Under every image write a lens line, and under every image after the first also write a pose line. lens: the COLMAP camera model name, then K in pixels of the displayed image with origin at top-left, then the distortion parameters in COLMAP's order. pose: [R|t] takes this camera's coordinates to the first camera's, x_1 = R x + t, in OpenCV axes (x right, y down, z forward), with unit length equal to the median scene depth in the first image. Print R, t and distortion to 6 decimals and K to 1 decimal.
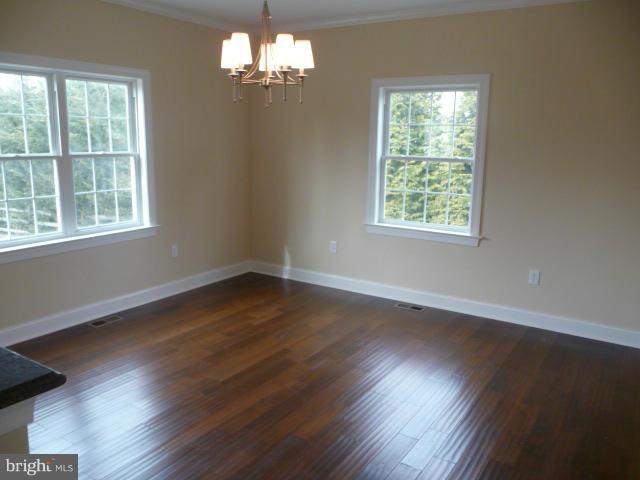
lens RADIAL K [[567.3, 0, 320.0], [0, 567.3, 240.0], [0, 0, 1]] dist [0.075652, -0.000425]
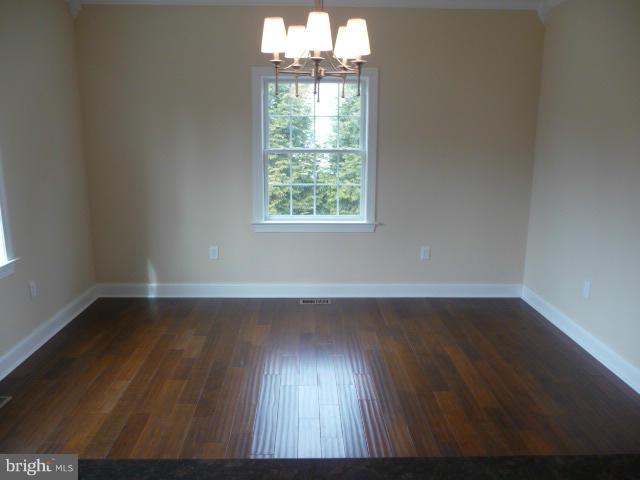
lens RADIAL K [[552.6, 0, 320.0], [0, 552.6, 240.0], [0, 0, 1]] dist [0.006660, 0.003701]
pose [[0.829710, -0.135057, 0.541609, -0.342371], [0.118704, 0.990785, 0.065219, -0.050230], [-0.545427, 0.010178, 0.838097, 0.192119]]
